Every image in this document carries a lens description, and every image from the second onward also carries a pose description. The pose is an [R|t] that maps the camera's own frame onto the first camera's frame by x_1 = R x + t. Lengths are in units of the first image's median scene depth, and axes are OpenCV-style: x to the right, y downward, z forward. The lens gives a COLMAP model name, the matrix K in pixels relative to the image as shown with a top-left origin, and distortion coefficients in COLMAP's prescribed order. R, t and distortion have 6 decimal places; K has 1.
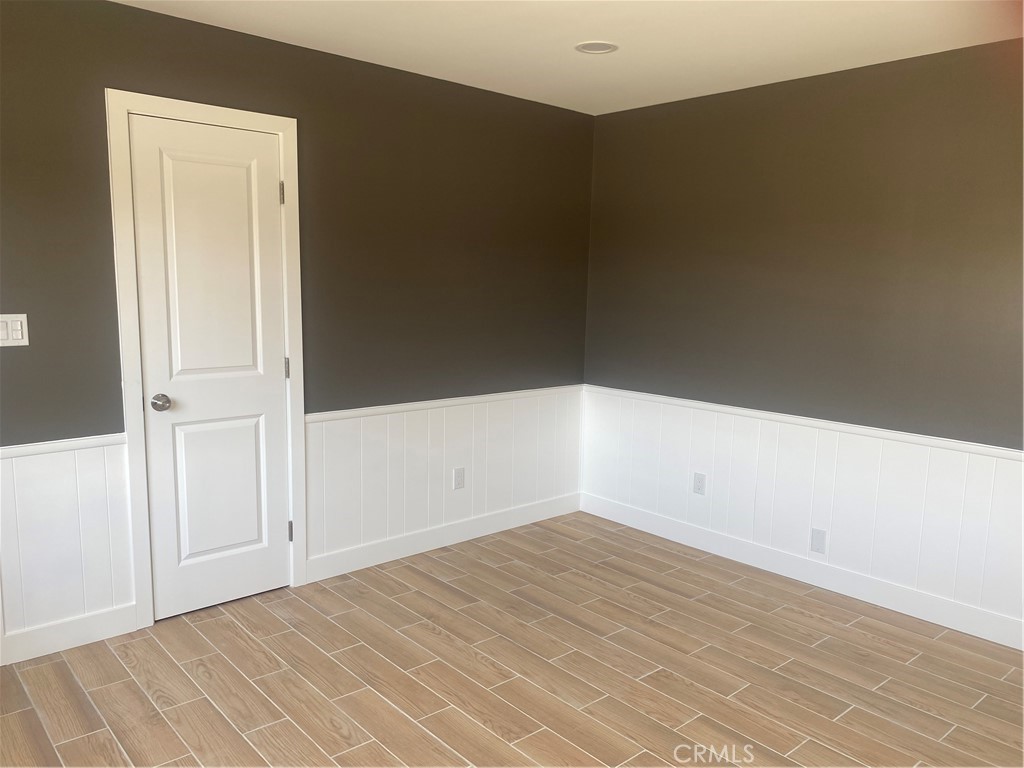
lens RADIAL K [[788.4, 0, 508.9], [0, 788.4, 383.1], [0, 0, 1]] dist [0.029853, -0.041916]
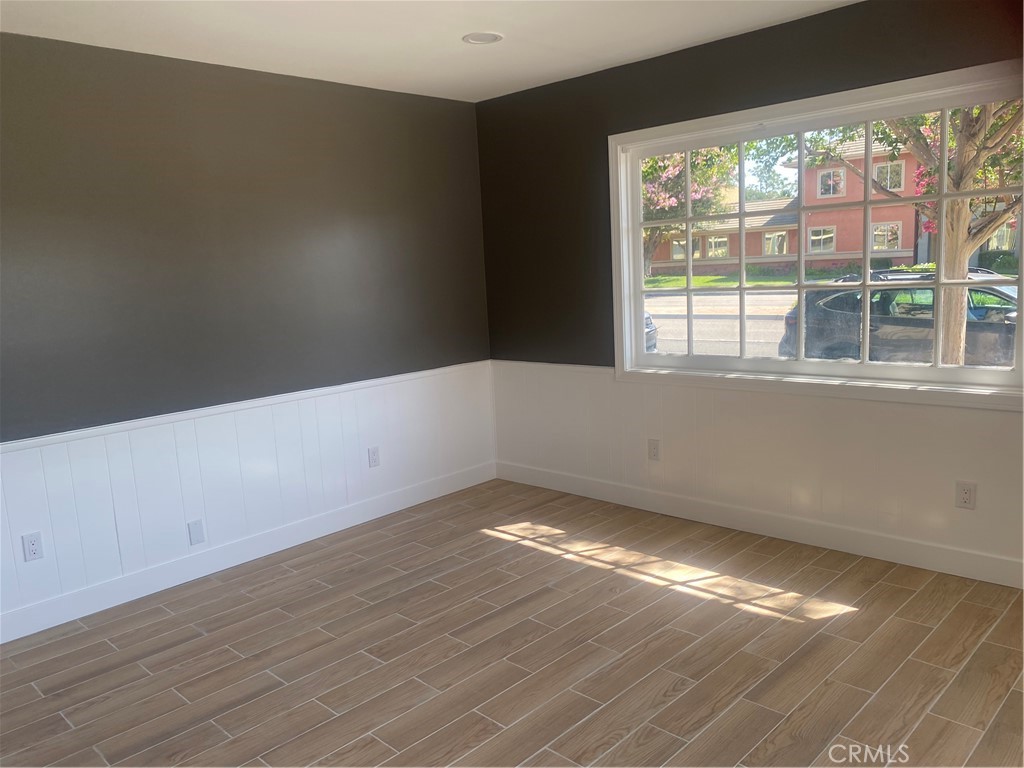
lens RADIAL K [[788.4, 0, 509.7], [0, 788.4, 384.2], [0, 0, 1]] dist [0.029853, -0.041916]
pose [[-0.083202, -0.170460, 0.981846, -0.649621], [0.180778, 0.966333, 0.183086, -0.101264], [-0.979998, 0.192729, -0.049586, 0.695447]]
